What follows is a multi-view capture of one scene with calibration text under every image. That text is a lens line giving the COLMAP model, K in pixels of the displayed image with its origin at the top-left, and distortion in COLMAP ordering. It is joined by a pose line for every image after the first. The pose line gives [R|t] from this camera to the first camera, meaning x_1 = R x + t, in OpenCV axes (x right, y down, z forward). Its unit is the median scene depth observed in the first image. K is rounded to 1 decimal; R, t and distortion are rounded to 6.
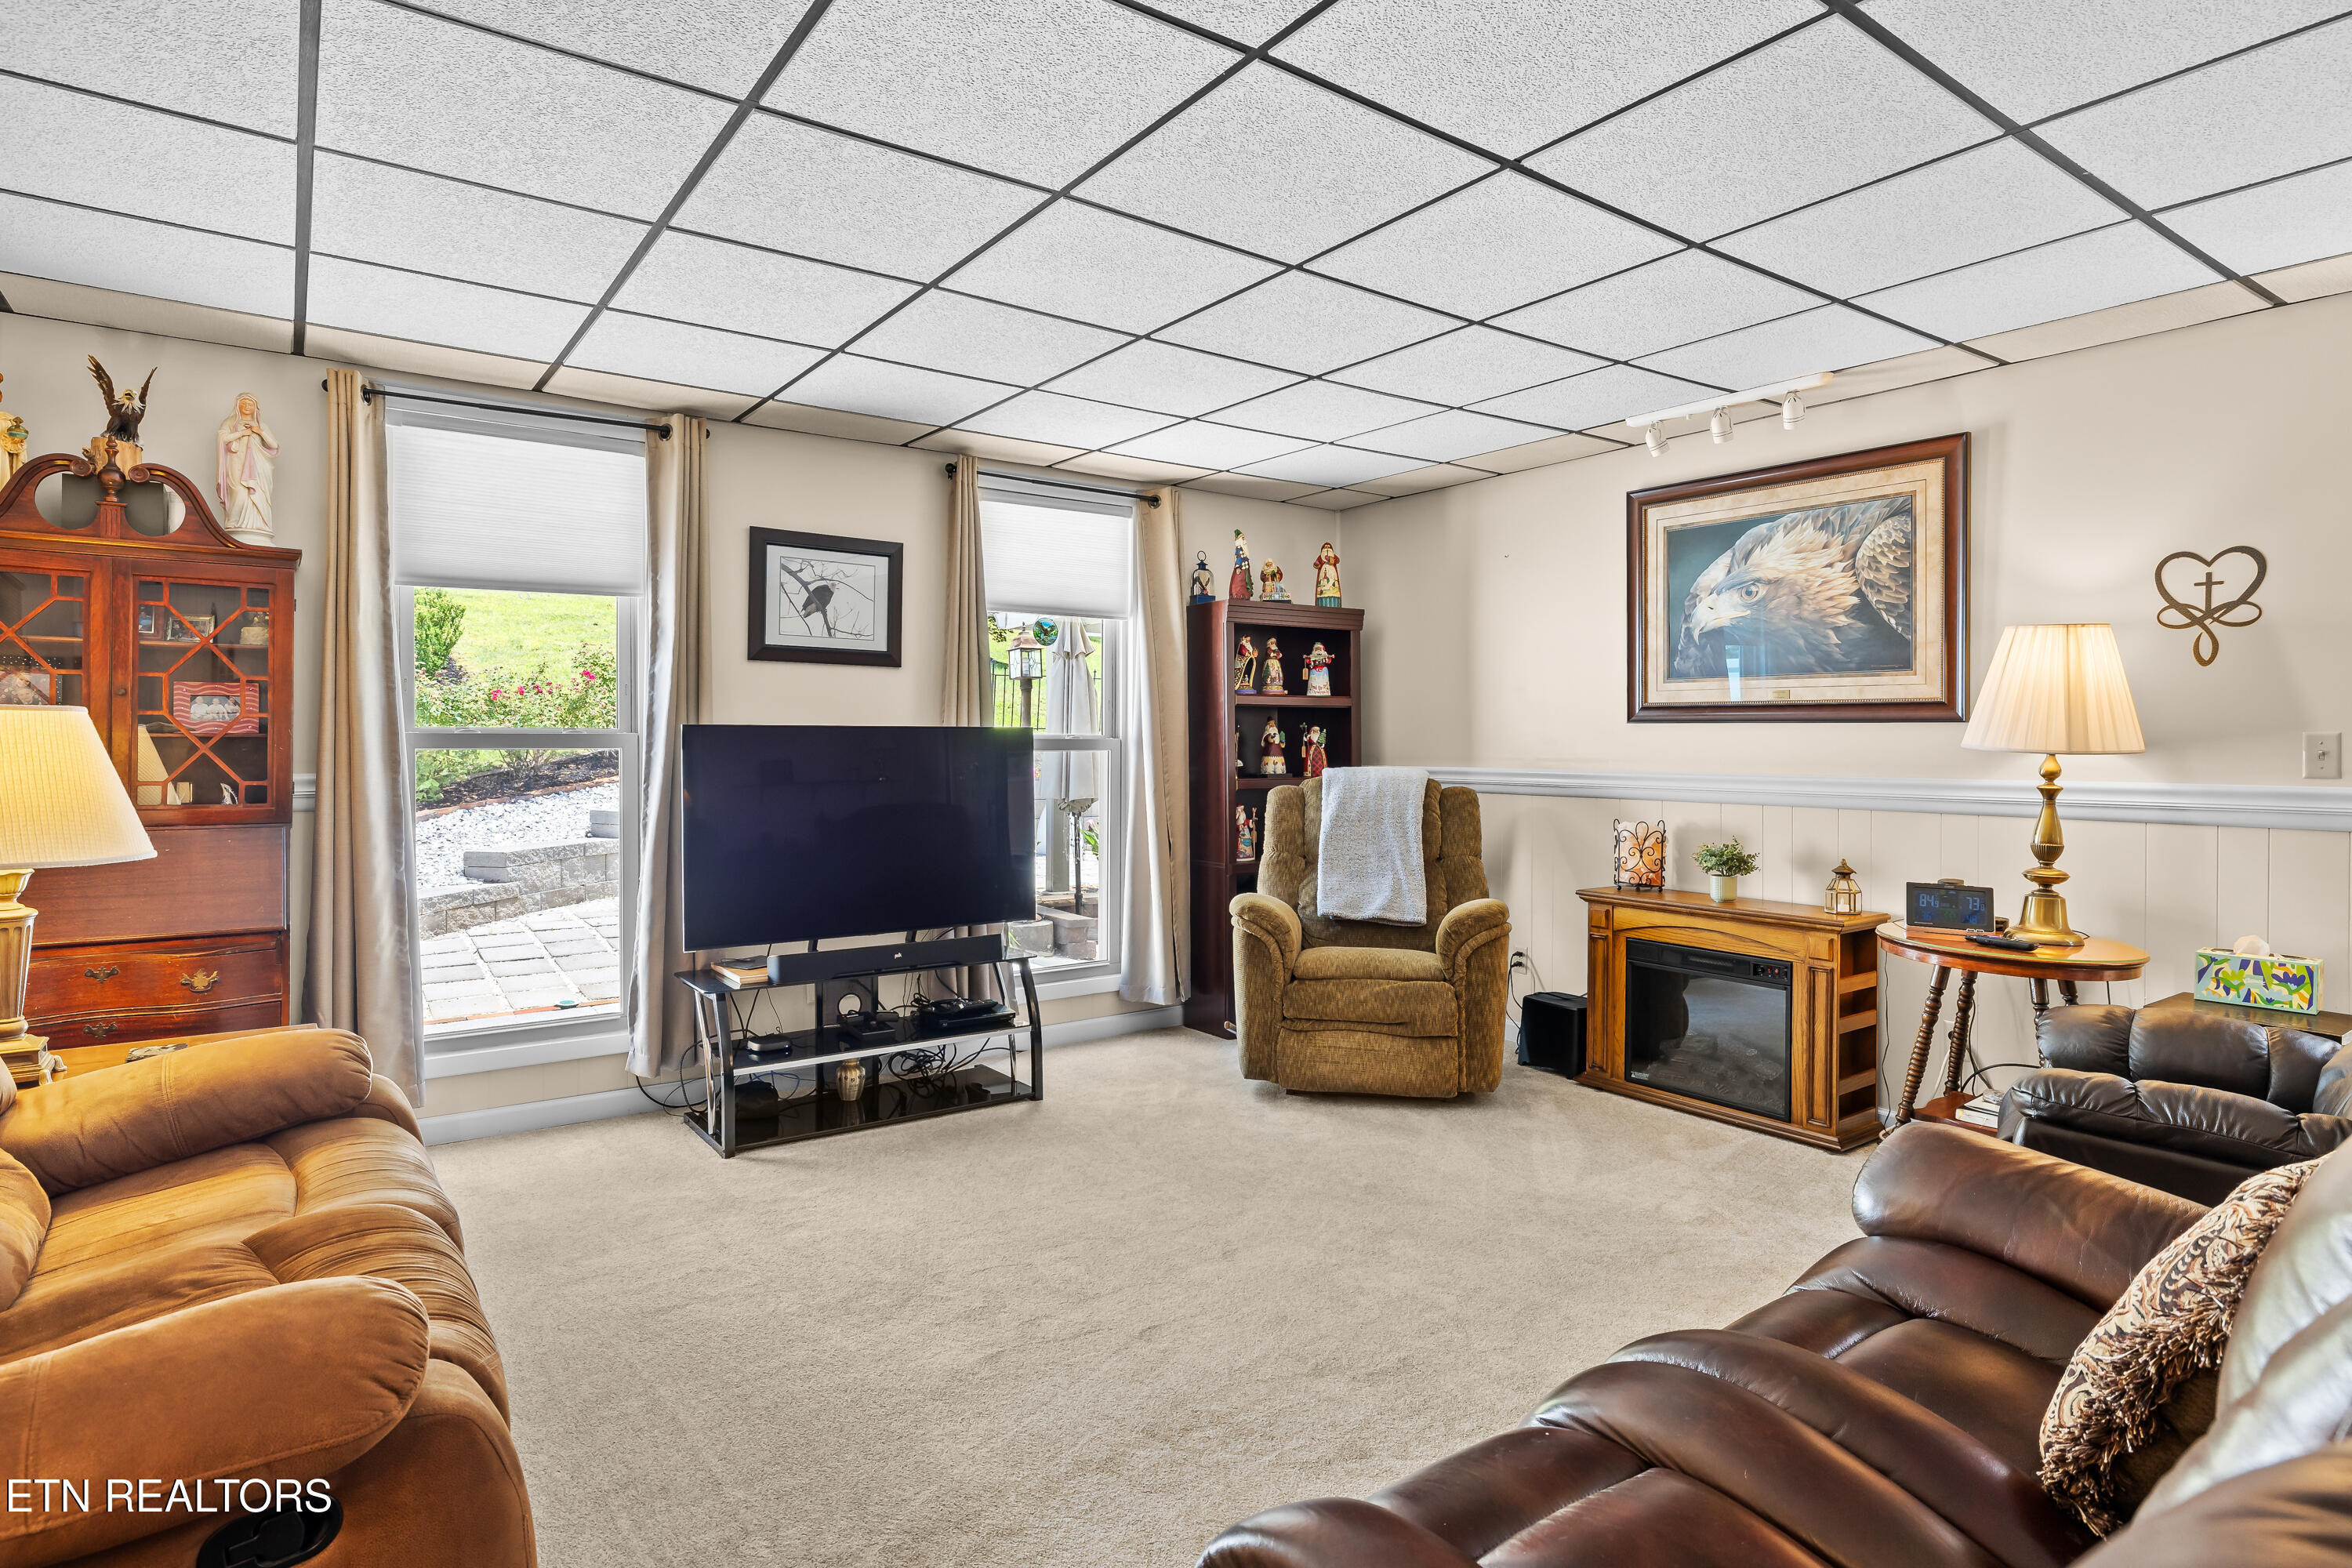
lens RADIAL K [[1231.7, 0, 1176.0], [0, 1231.7, 784.0], [0, 0, 1]] dist [0.002596, 0.000358]
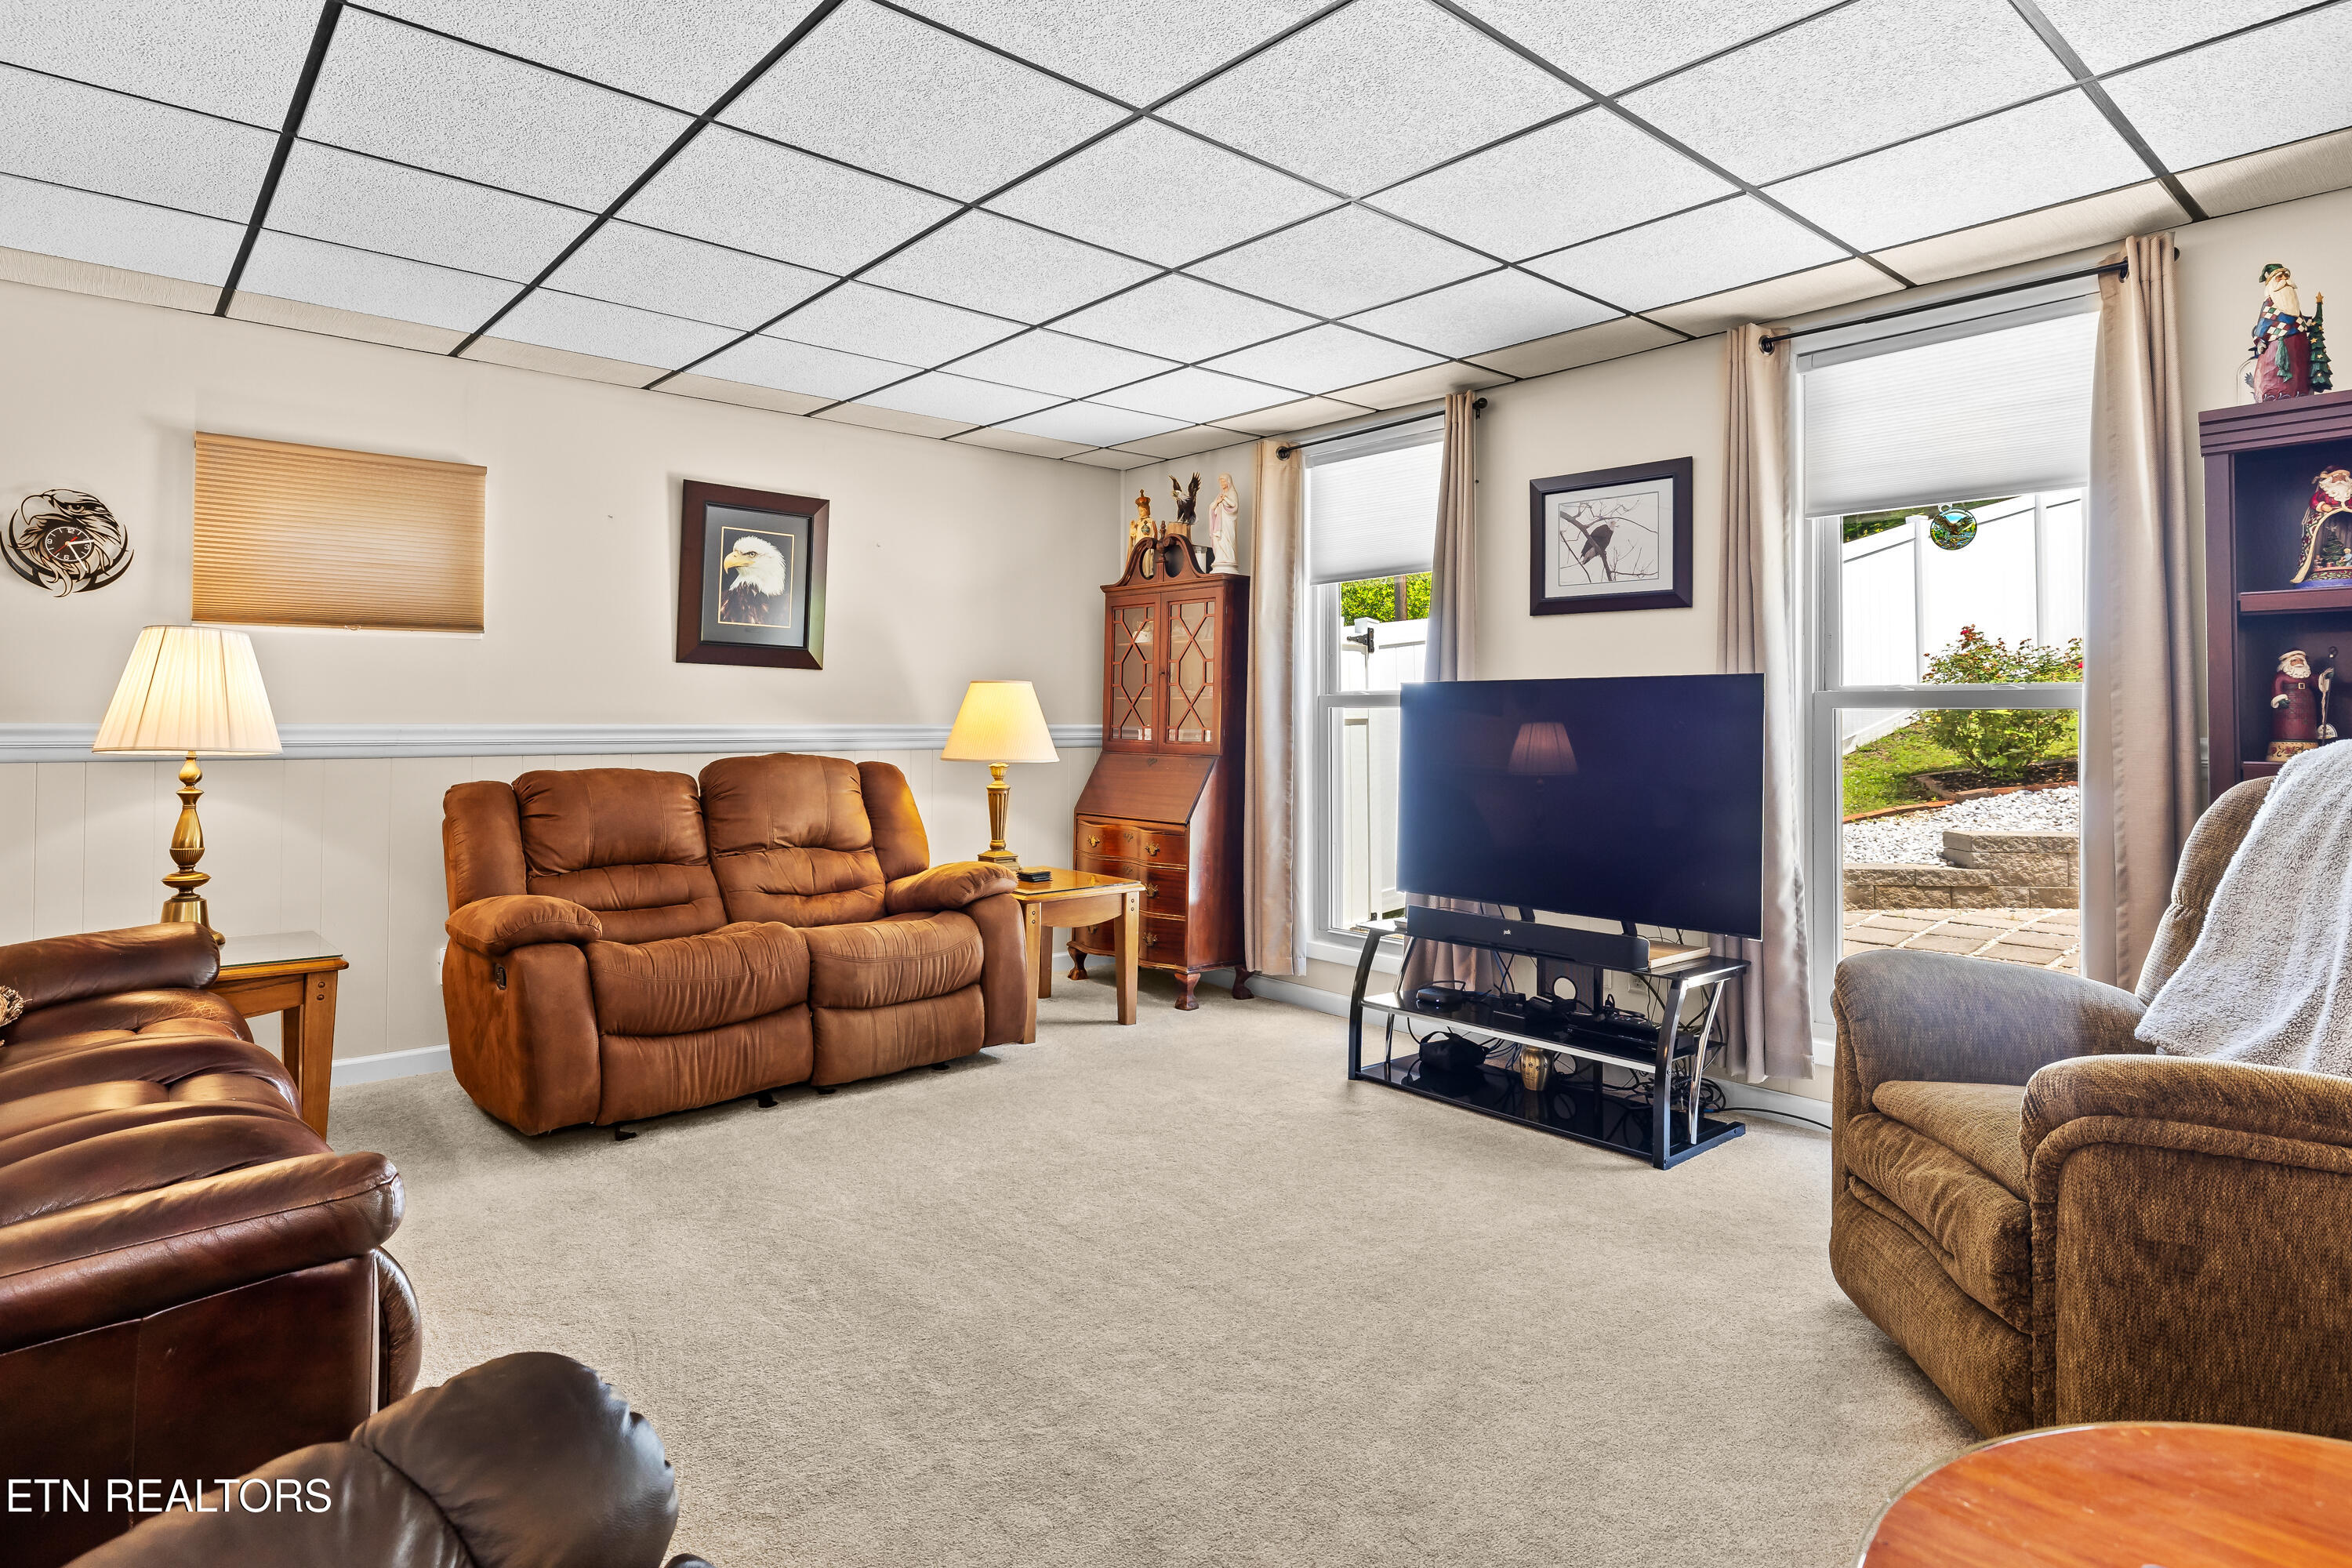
lens RADIAL K [[1251.8, 0, 1173.3], [0, 1251.8, 725.7], [0, 0, 1]] dist [0.000638, -0.000037]
pose [[0.081513, 0.004137, -0.996664, 0.616110], [-0.042994, 0.999075, 0.000630, -0.001325], [0.995744, 0.042799, 0.081616, 0.626331]]
